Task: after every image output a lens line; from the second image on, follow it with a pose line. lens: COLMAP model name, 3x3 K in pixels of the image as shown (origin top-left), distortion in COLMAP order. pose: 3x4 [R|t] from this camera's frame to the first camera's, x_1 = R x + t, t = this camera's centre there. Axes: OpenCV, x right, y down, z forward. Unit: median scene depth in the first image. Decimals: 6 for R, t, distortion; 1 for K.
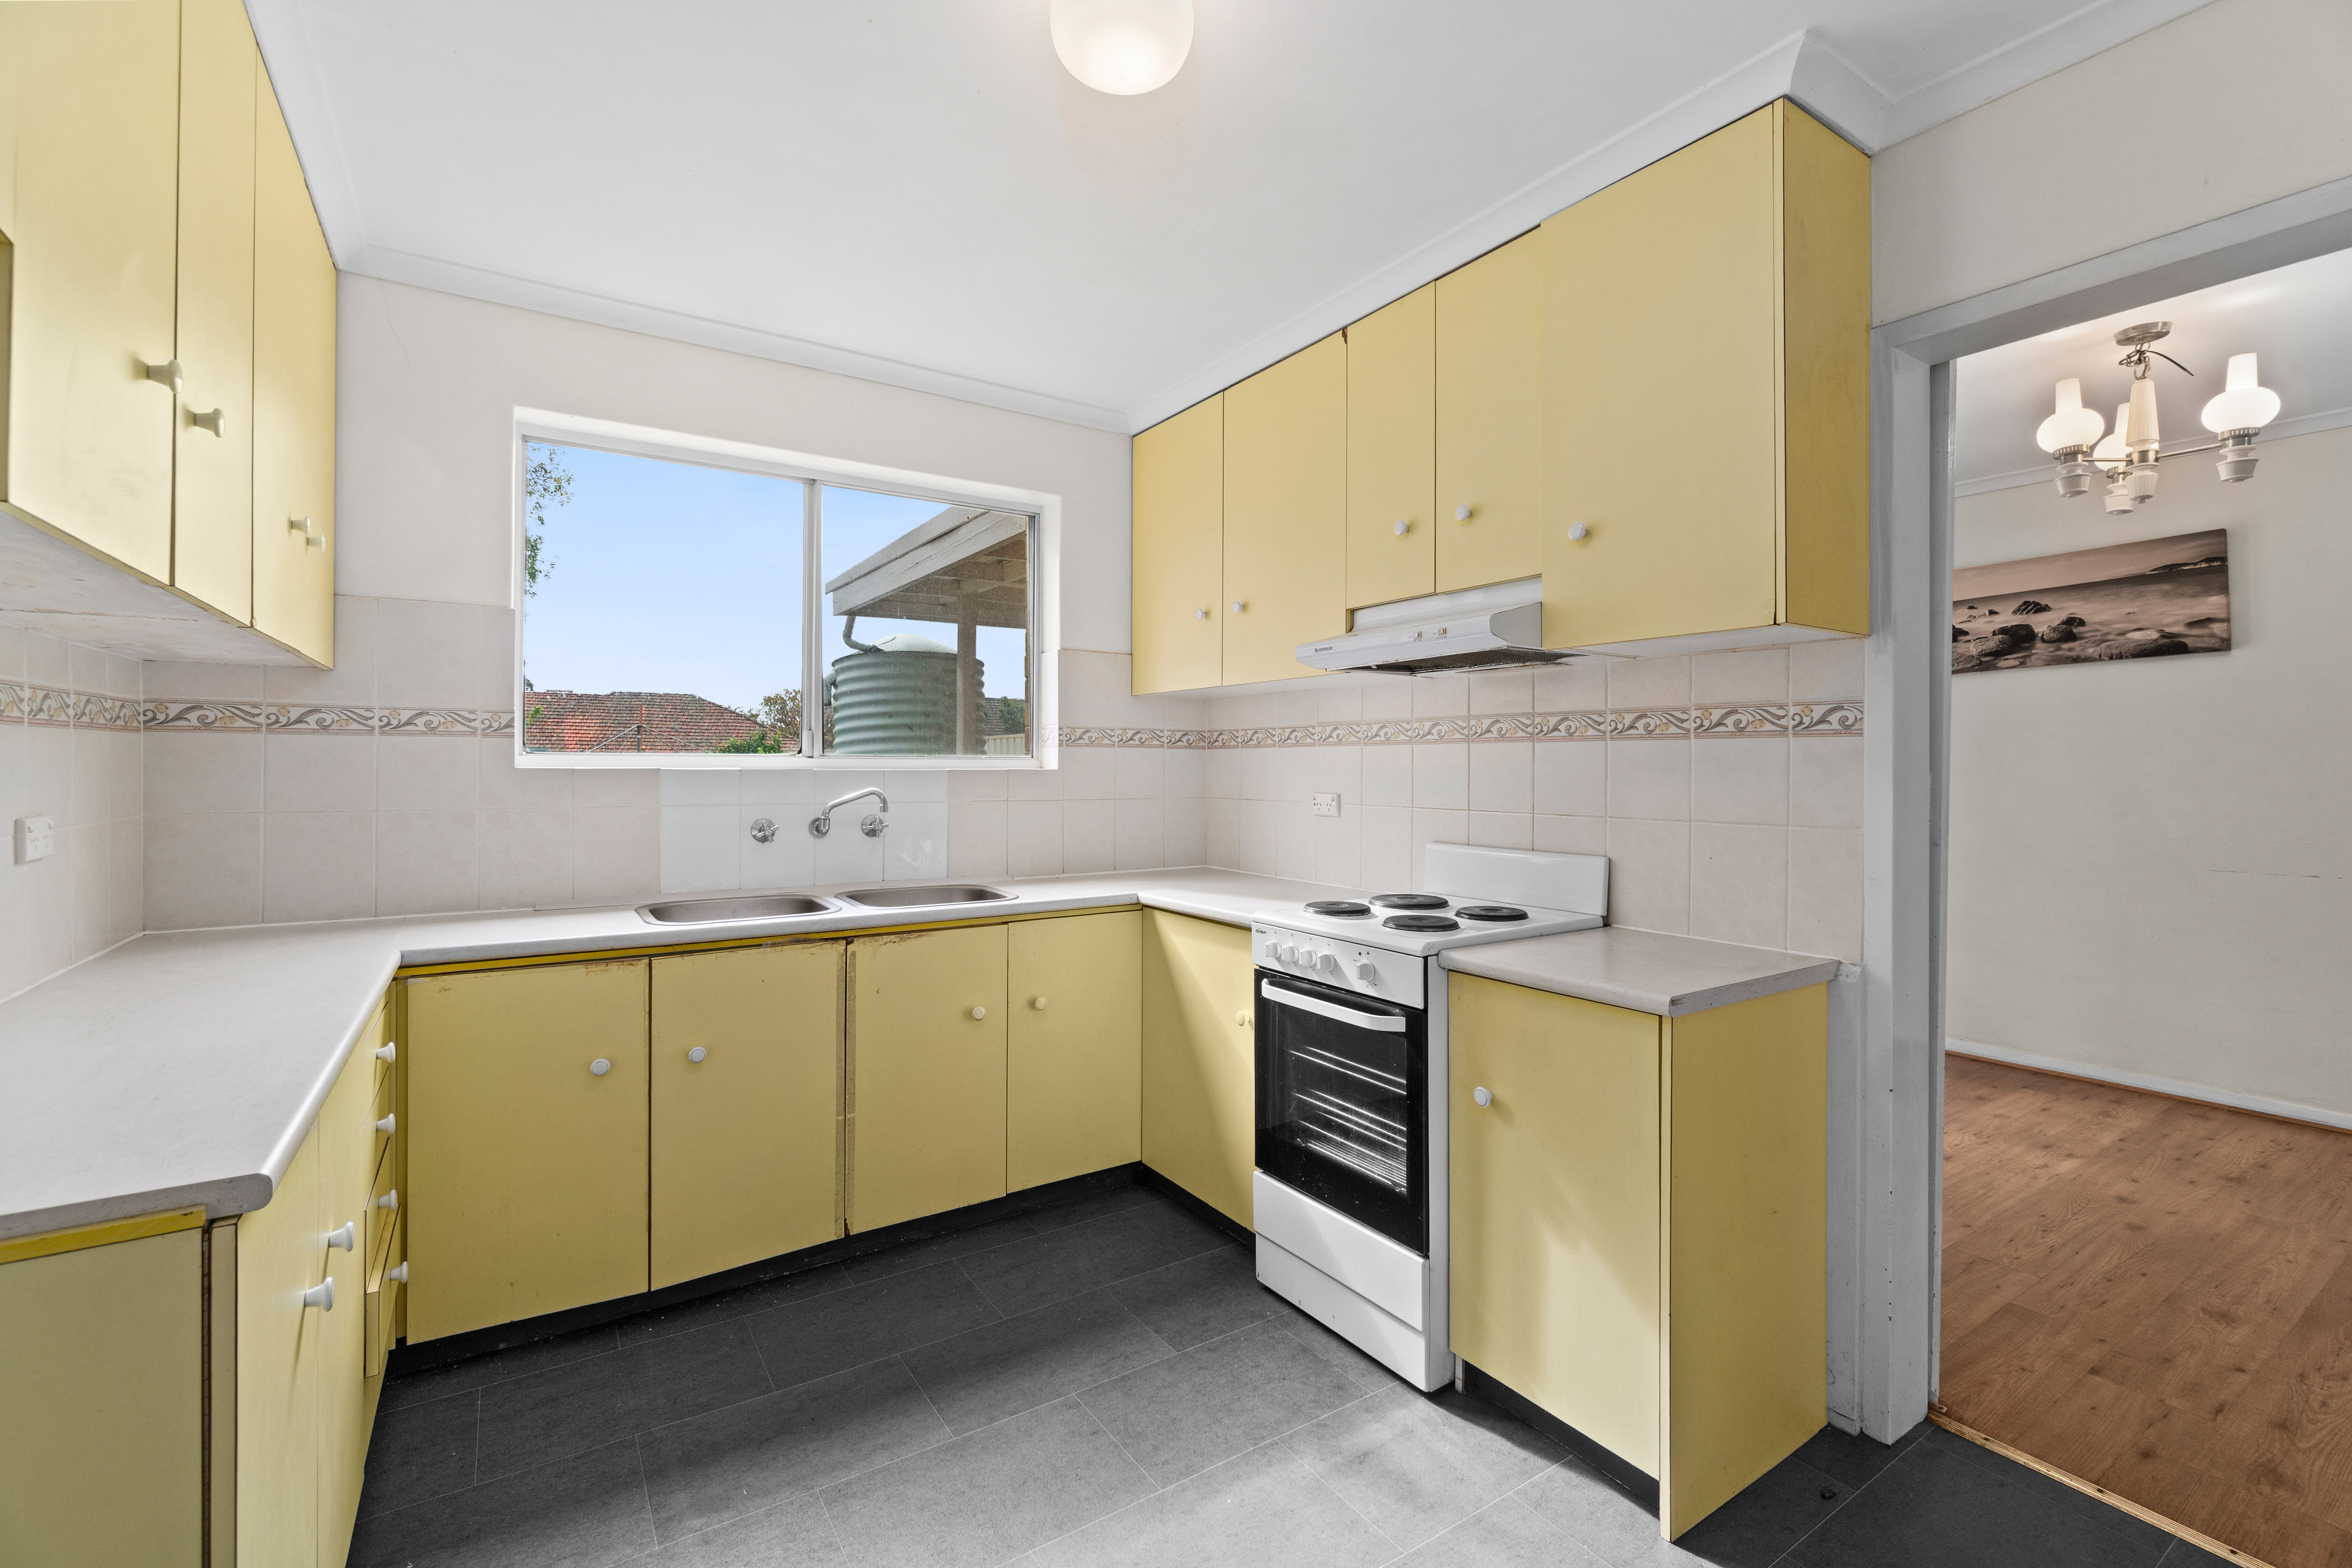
lens RADIAL K [[1025.2, 0, 1180.8], [0, 1025.2, 751.7], [0, 0, 1]] dist [-0.000235, 0.000104]
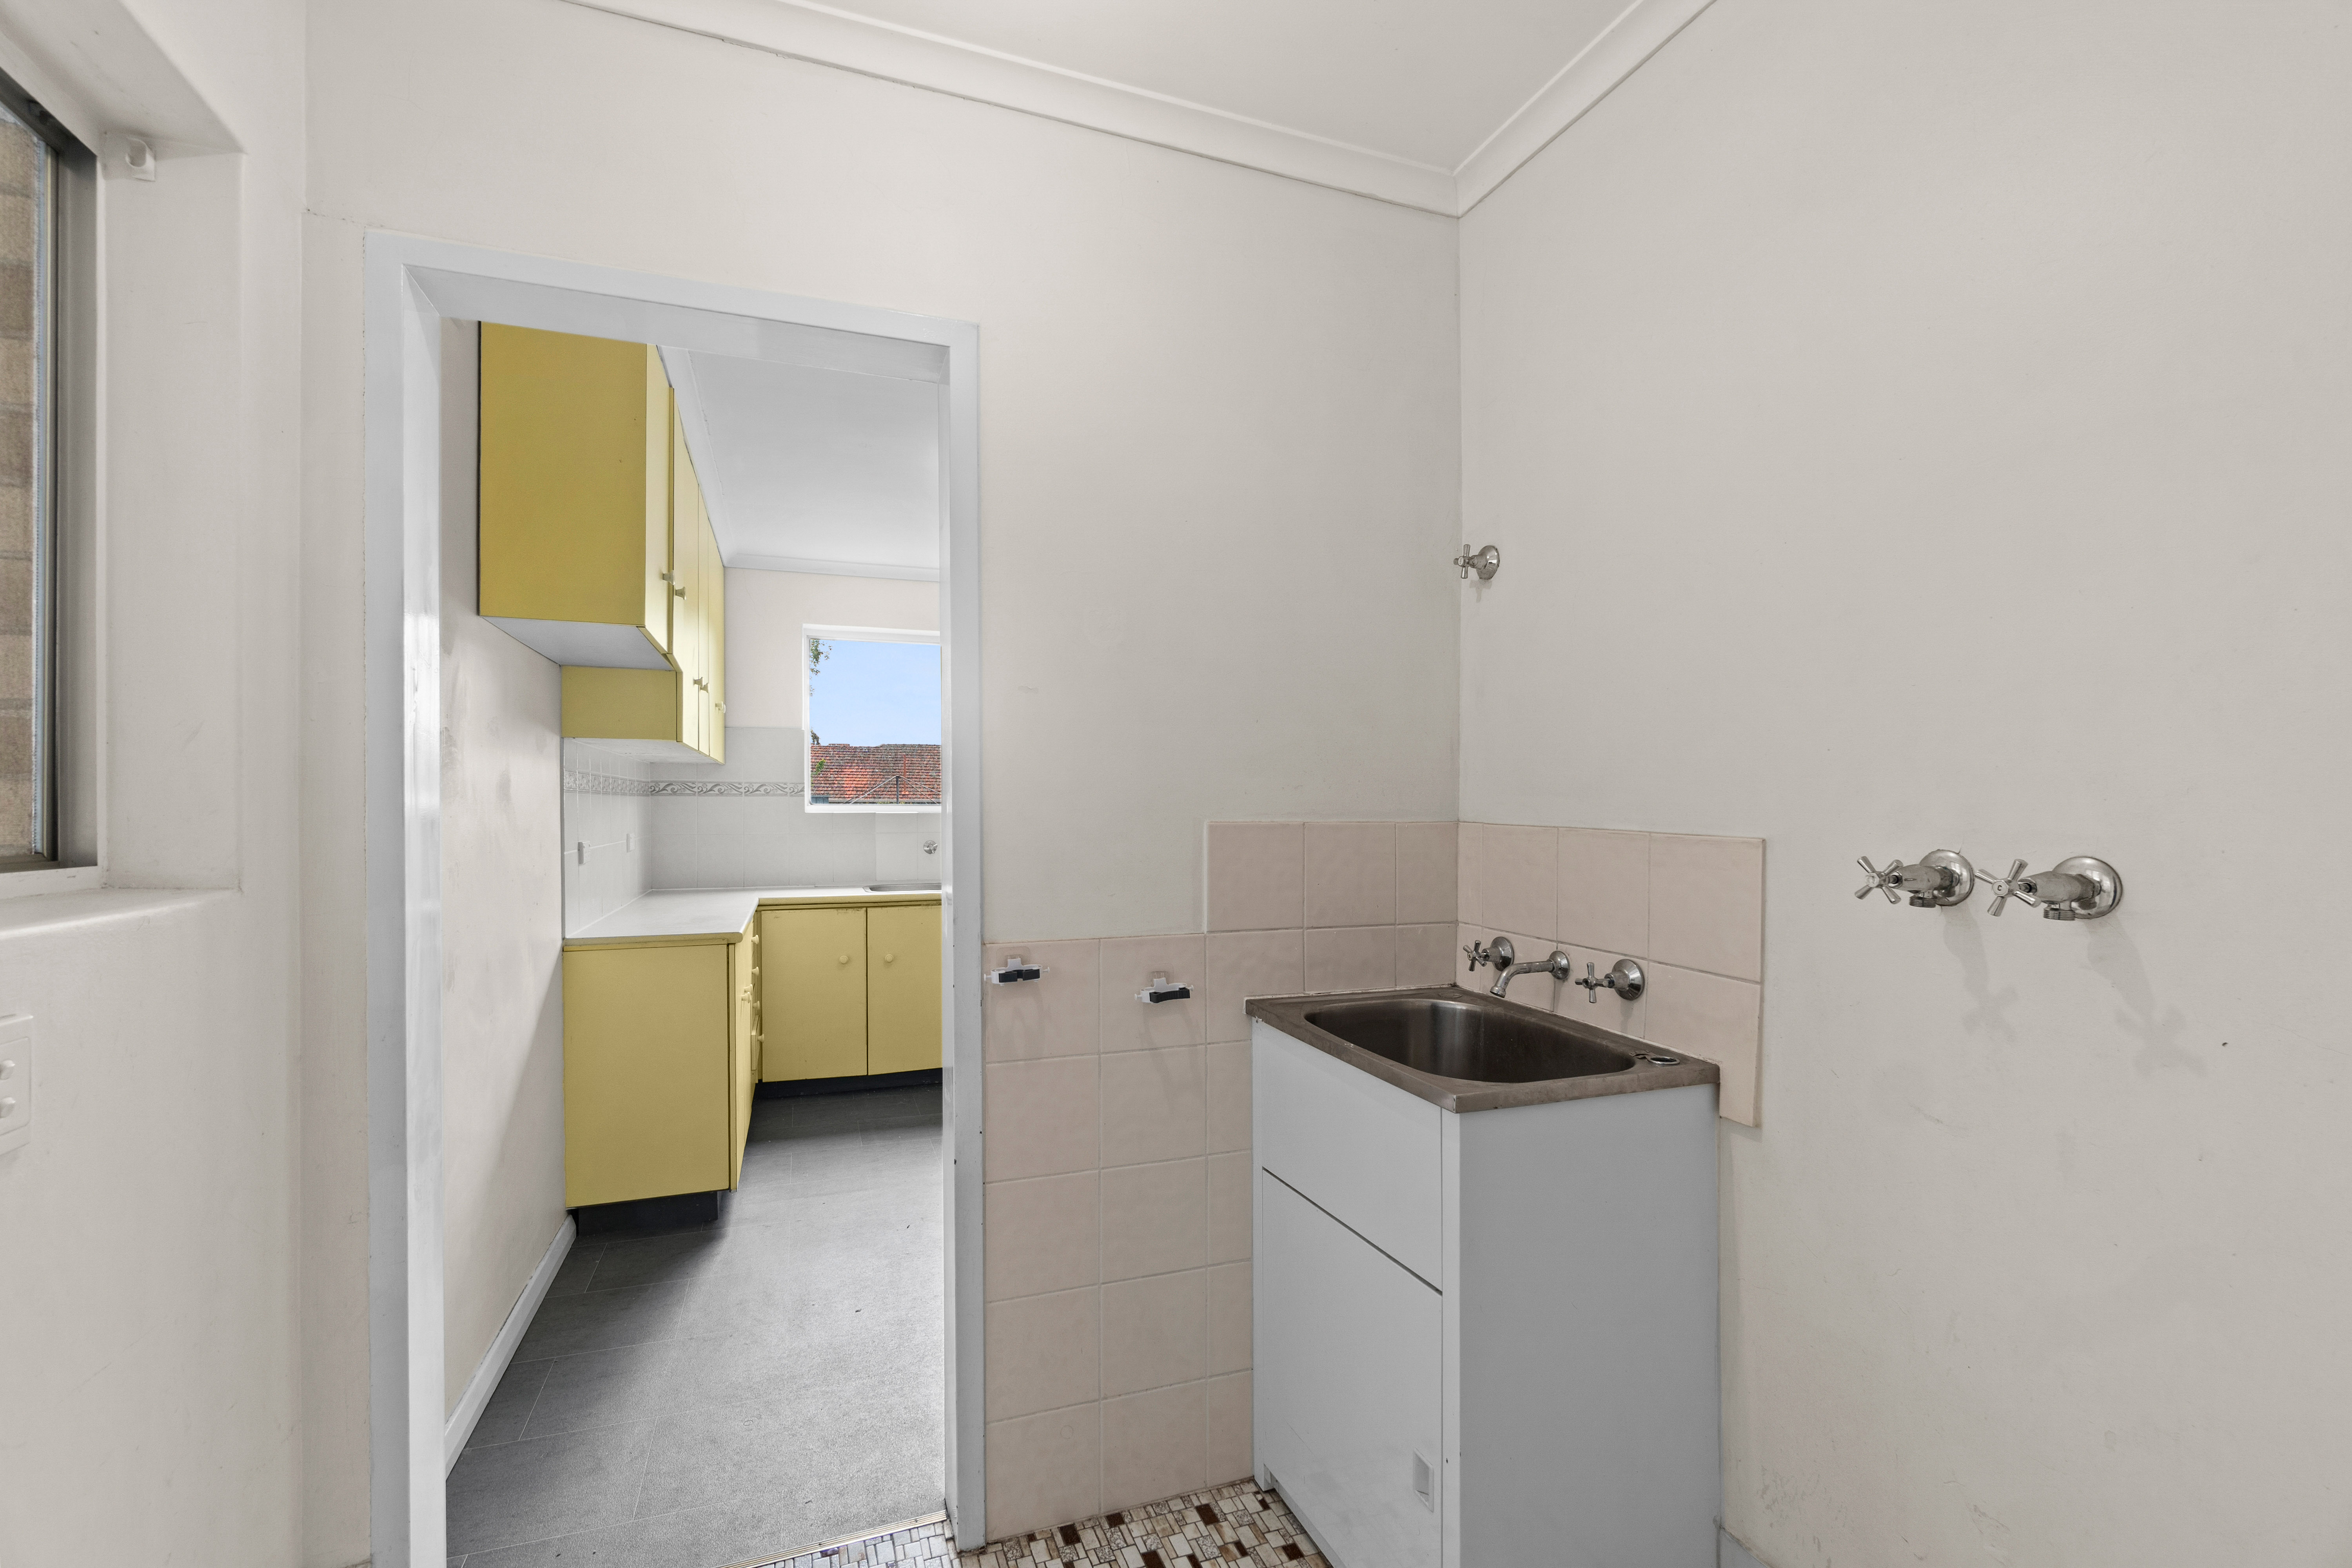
lens RADIAL K [[1022.8, 0, 1167.3], [0, 1022.8, 798.5], [0, 0, 1]] dist [-0.001138, -0.000035]
pose [[0.972225, -0.007733, -0.233920, 0.499571], [0.009065, 0.999948, 0.004619, -0.013983], [0.233872, -0.006611, 0.972245, -0.766900]]
